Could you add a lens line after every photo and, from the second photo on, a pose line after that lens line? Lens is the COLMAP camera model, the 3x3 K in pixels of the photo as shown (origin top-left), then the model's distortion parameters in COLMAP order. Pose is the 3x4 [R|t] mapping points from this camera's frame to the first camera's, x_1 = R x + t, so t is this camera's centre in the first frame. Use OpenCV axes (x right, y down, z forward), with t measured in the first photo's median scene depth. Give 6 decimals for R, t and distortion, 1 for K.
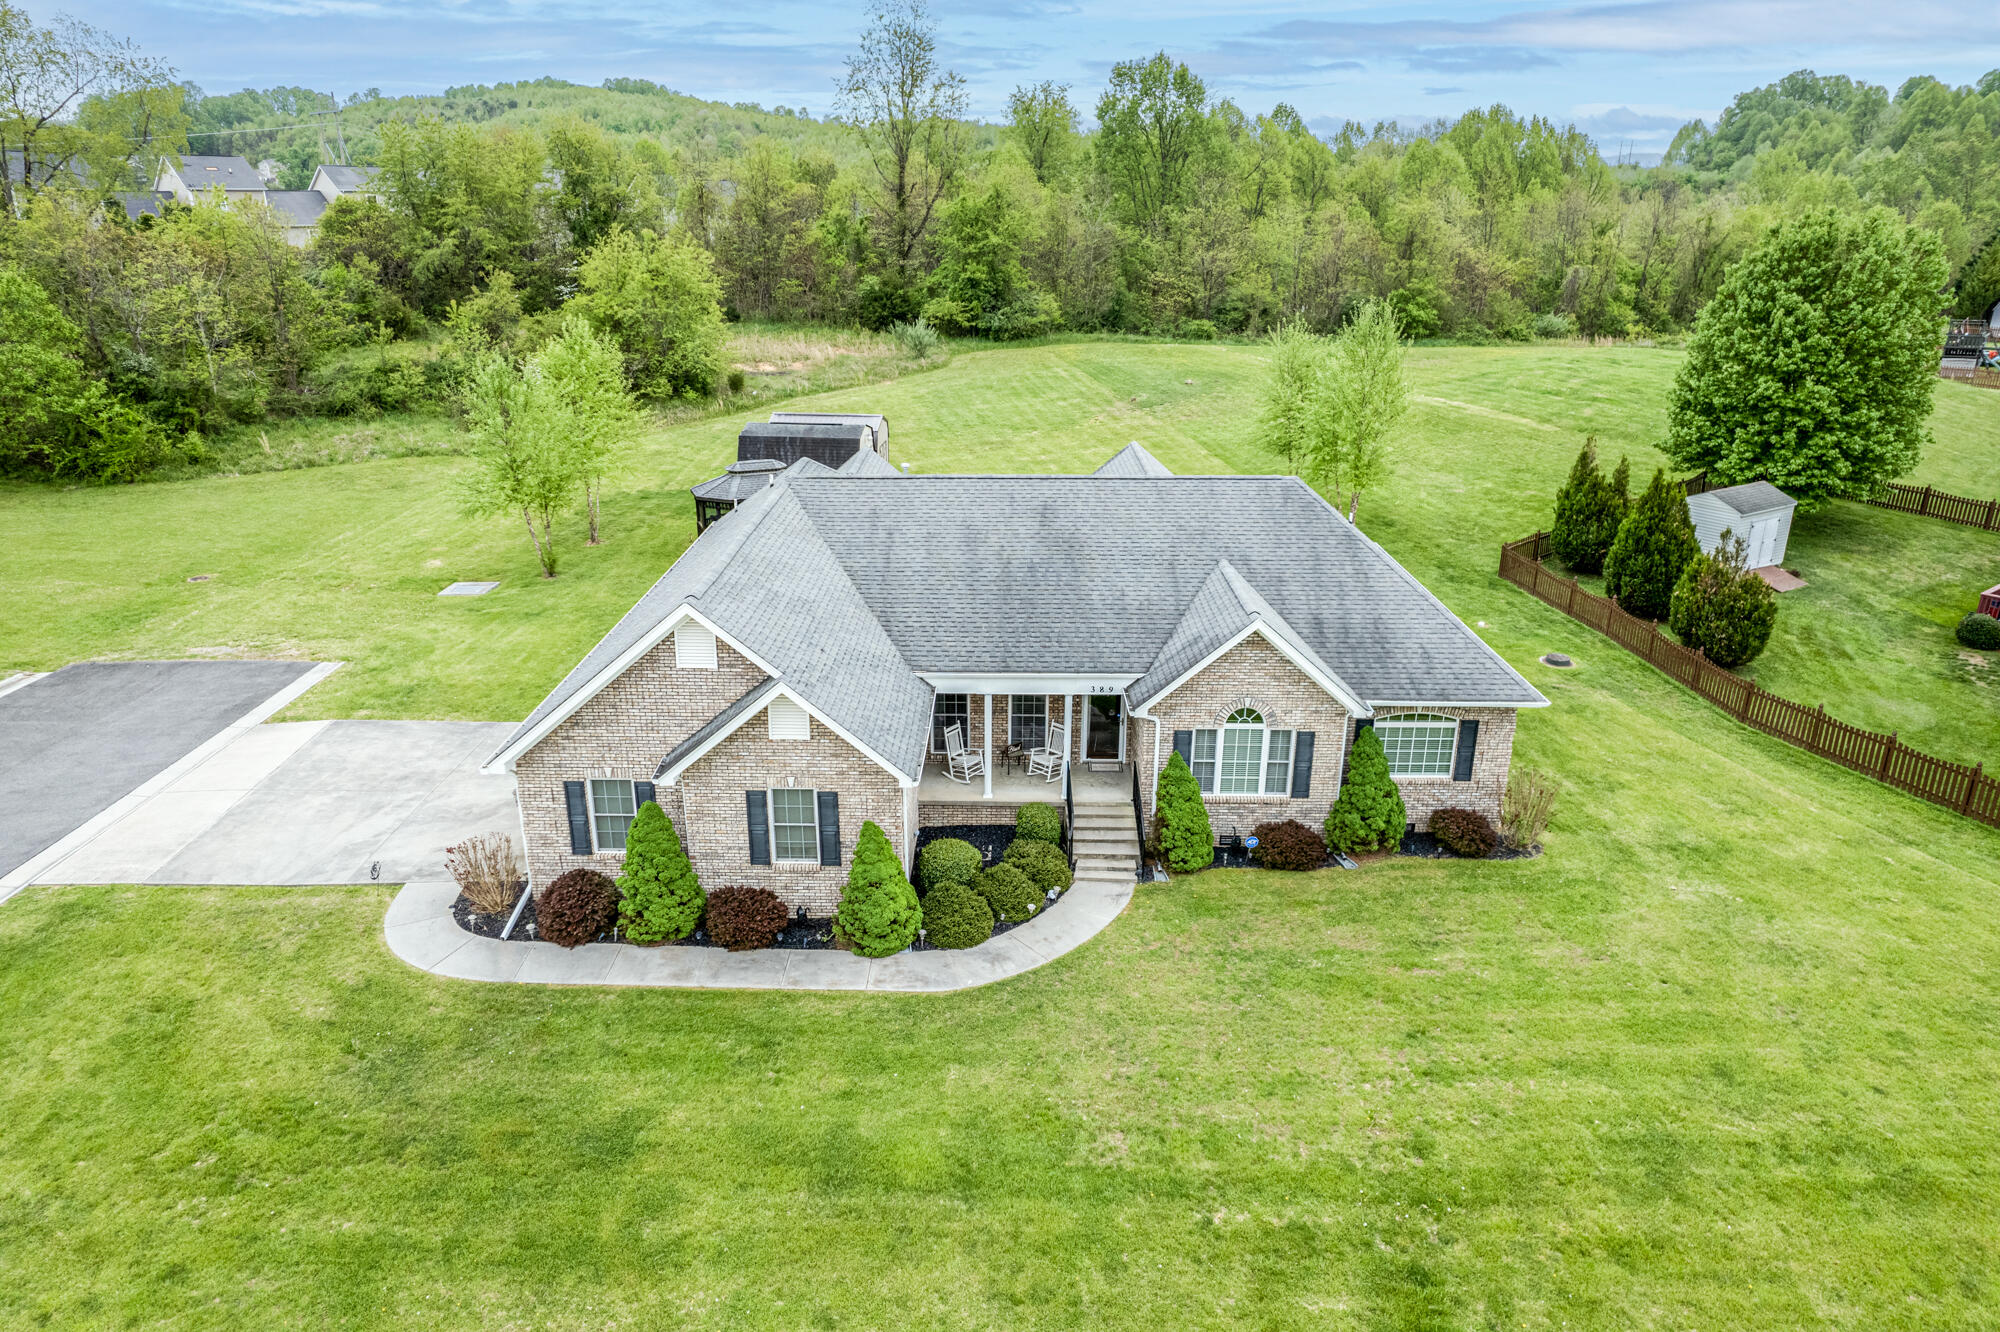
lens RADIAL K [[1259.3, 0, 1058.6], [0, 1259.3, 743.8], [0, 0, 1]] dist [-0.050191, 0.042096]
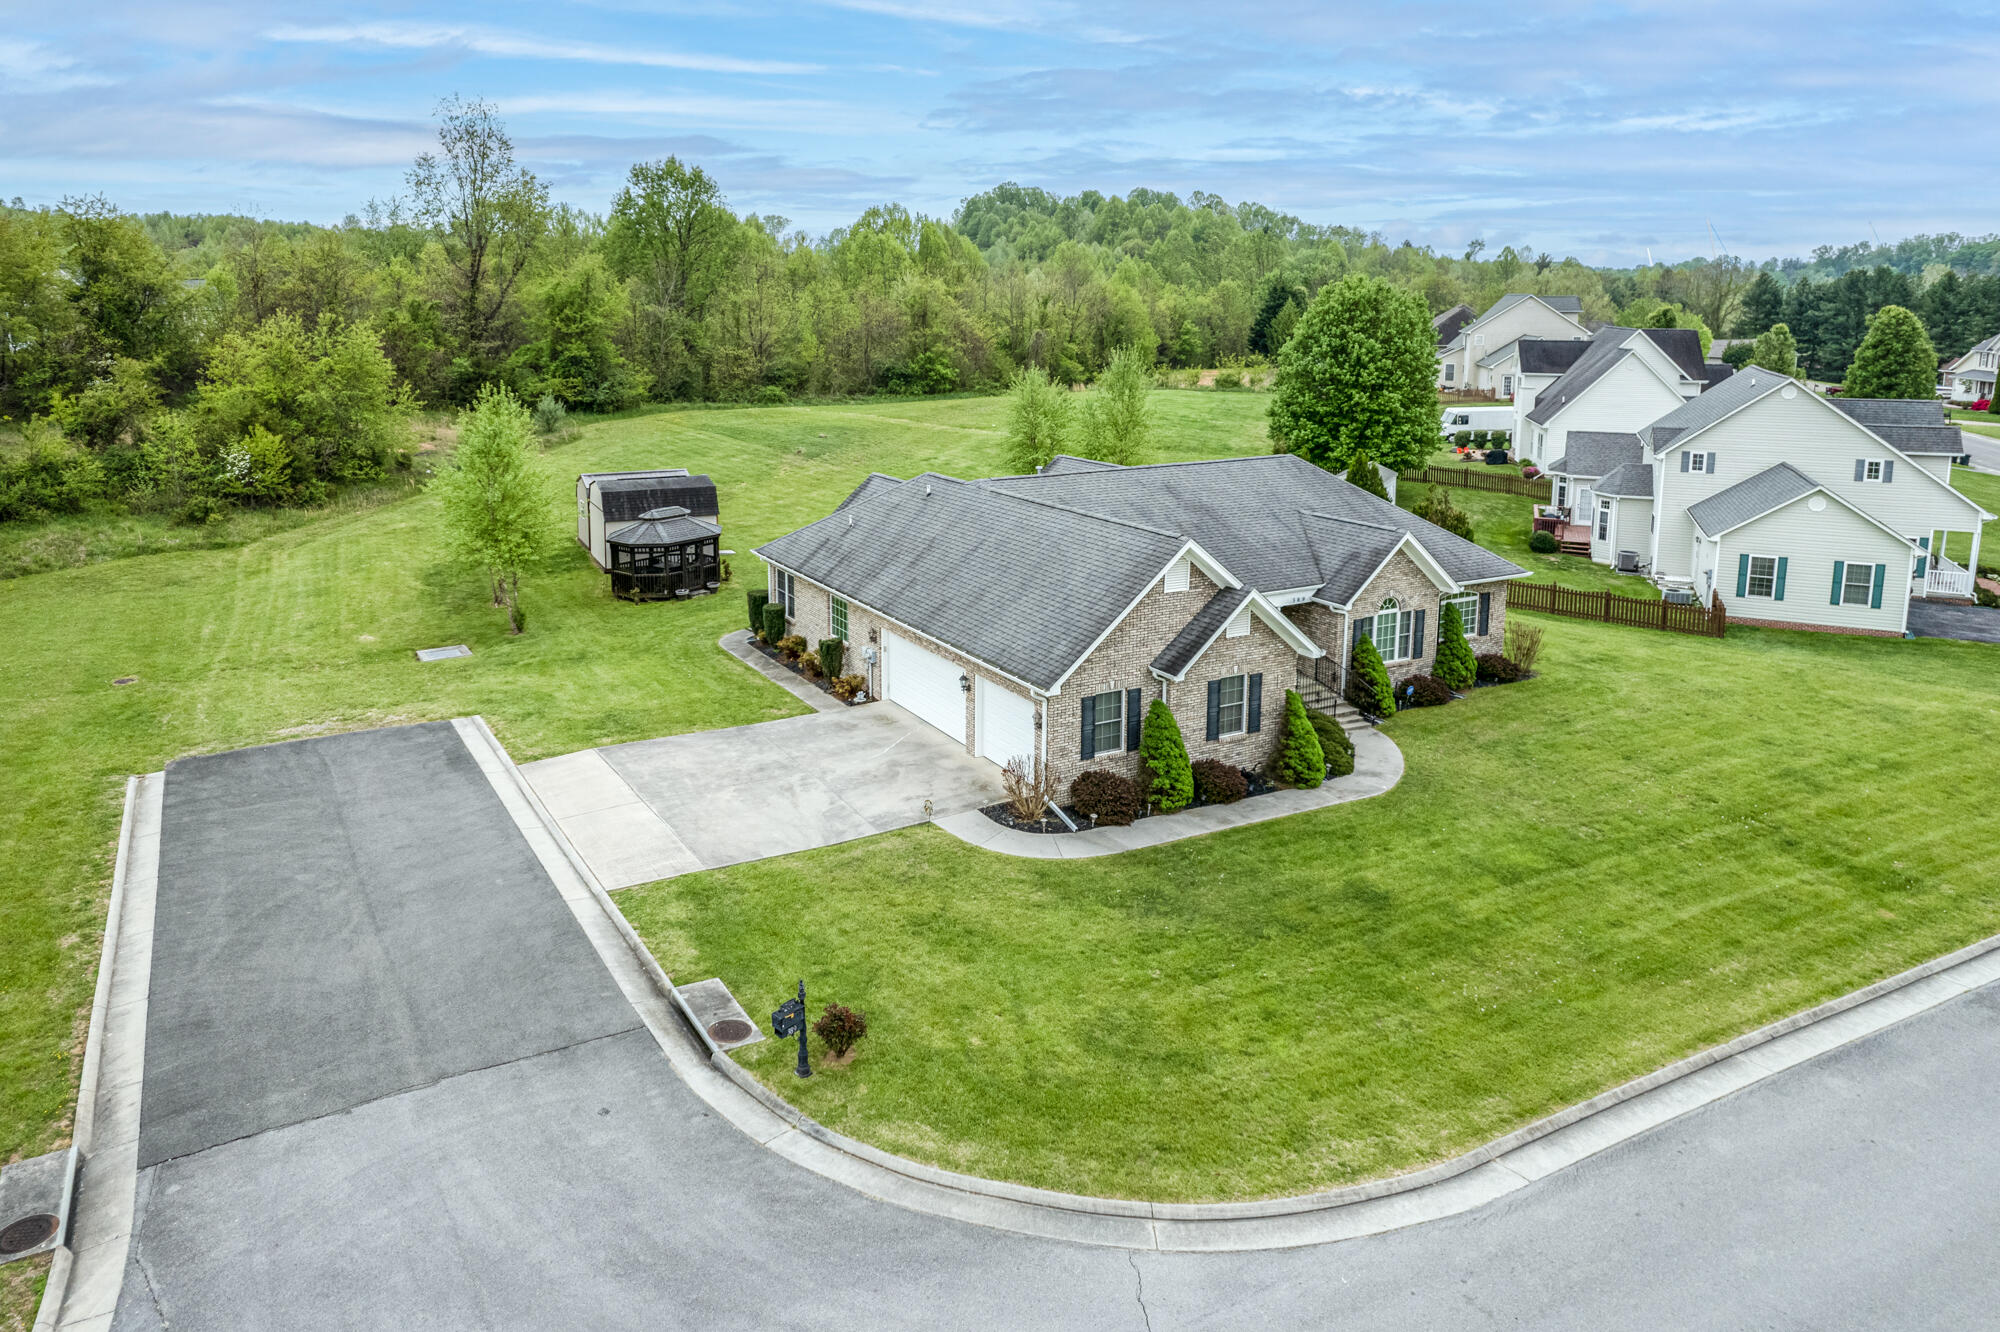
lens RADIAL K [[1307.3, 0, 956.5], [0, 1307.3, 567.8], [0, 0, 1]] dist [-0.057757, 0.043268]
pose [[0.887312, -0.105340, 0.448977, -0.915950], [0.193098, 0.968975, -0.154275, 0.068843], [-0.418796, 0.223587, 0.880124, -0.101615]]
